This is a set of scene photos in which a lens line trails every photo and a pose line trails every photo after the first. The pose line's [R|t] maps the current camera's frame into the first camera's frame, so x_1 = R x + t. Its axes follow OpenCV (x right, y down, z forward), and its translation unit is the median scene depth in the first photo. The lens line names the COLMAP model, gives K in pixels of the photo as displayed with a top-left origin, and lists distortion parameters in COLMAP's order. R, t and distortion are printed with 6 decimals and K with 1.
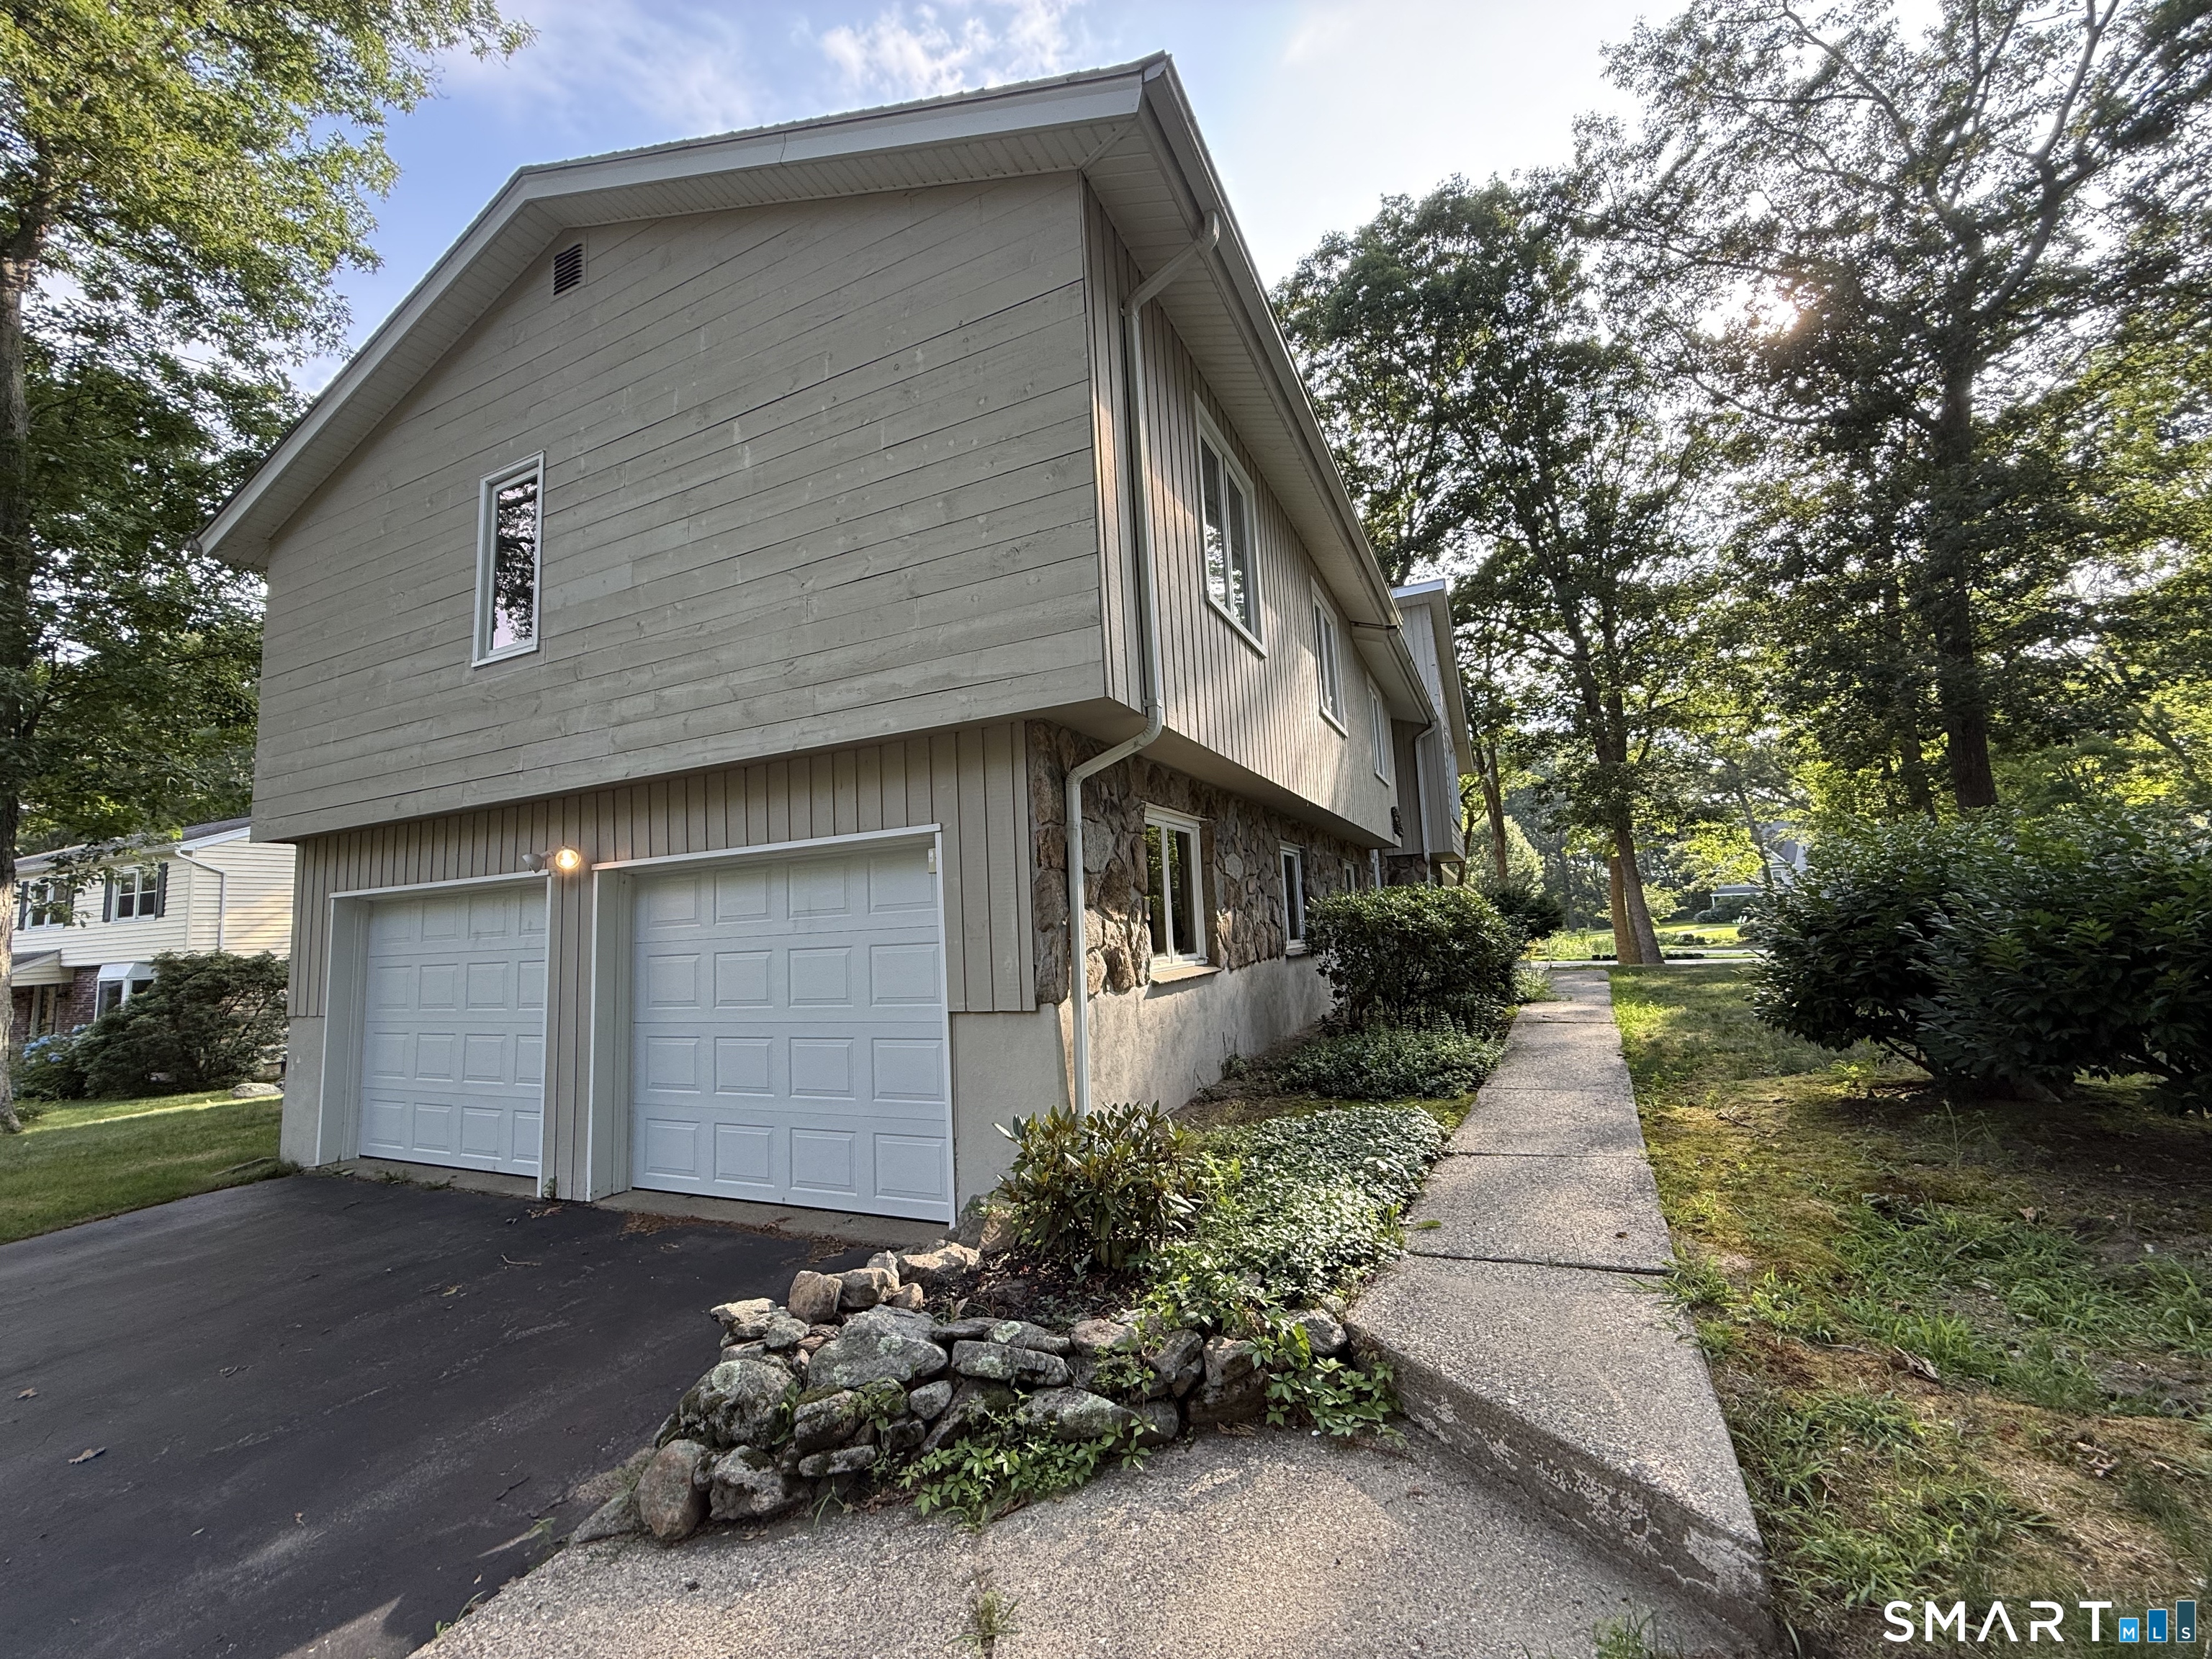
lens RADIAL K [[876.4, 0, 1106.0], [0, 876.4, 829.5], [0, 0, 1]] dist [-0.001234, -0.000487]
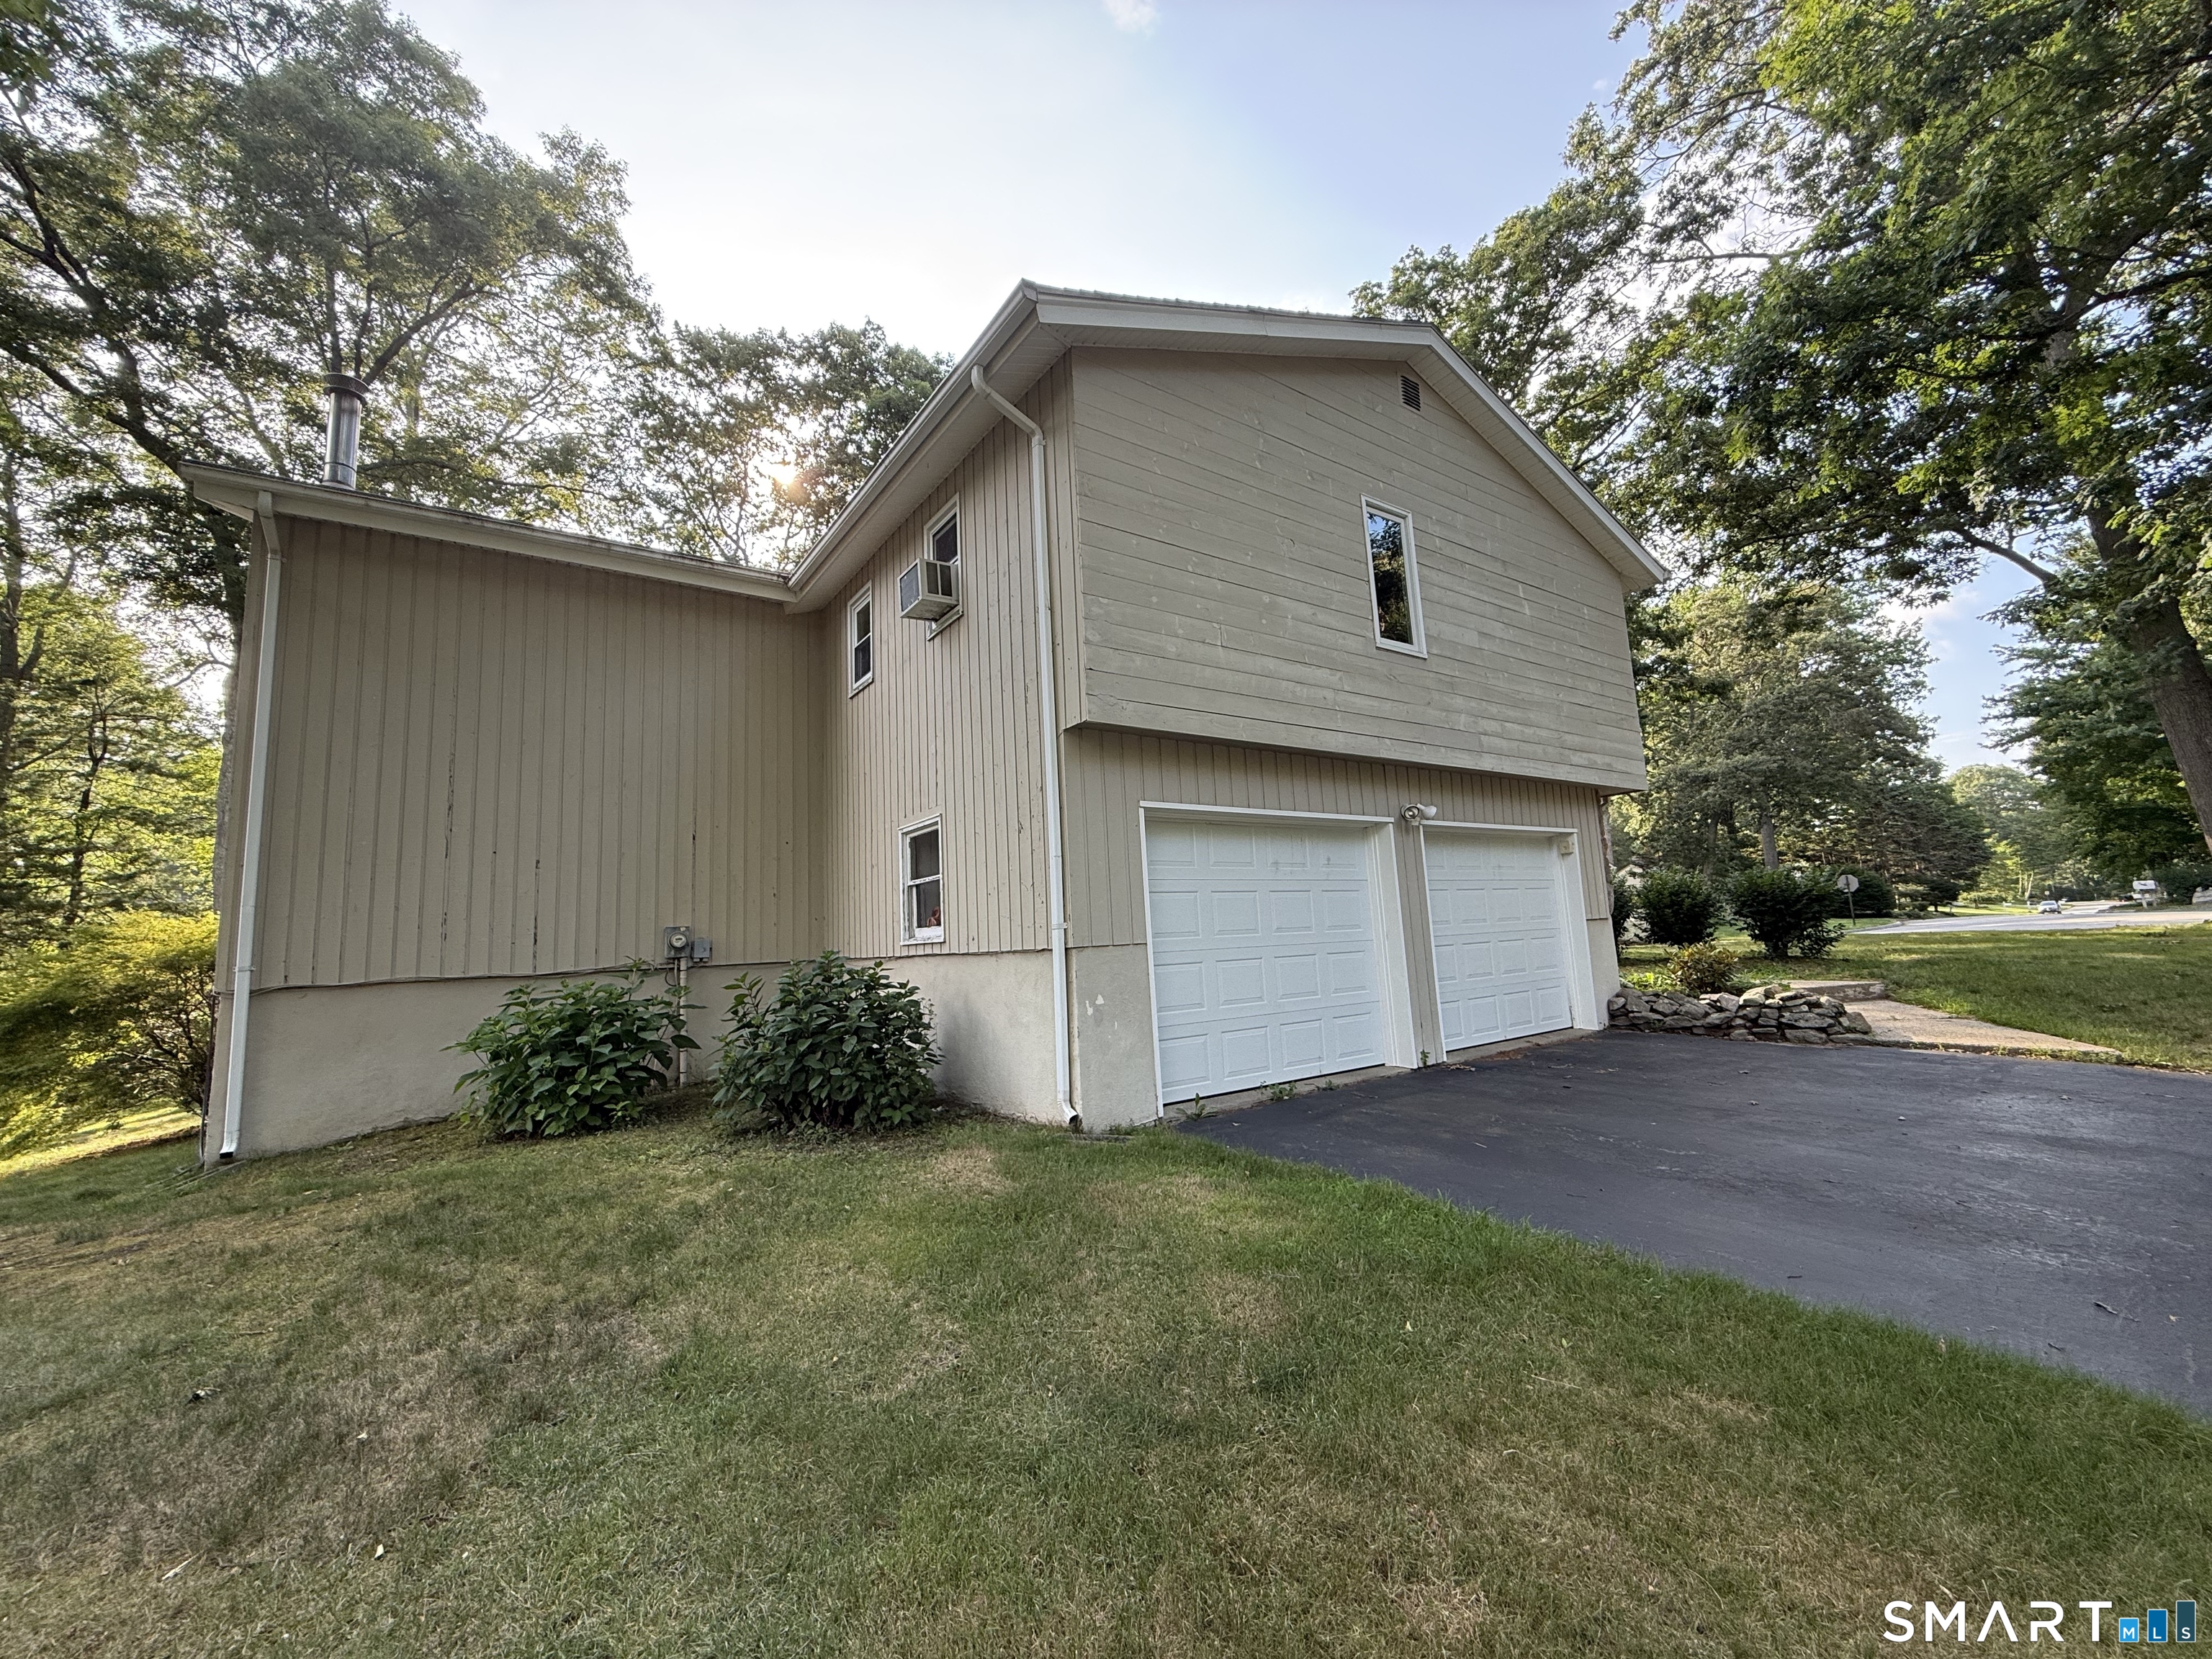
lens RADIAL K [[876.4, 0, 1106.0], [0, 876.4, 829.5], [0, 0, 1]] dist [-0.001234, -0.000487]
pose [[0.495427, 0.133620, 0.858311, -2.057876], [-0.068589, 0.991030, -0.114691, 0.252270], [-0.865937, -0.002050, 0.500149, 0.759327]]
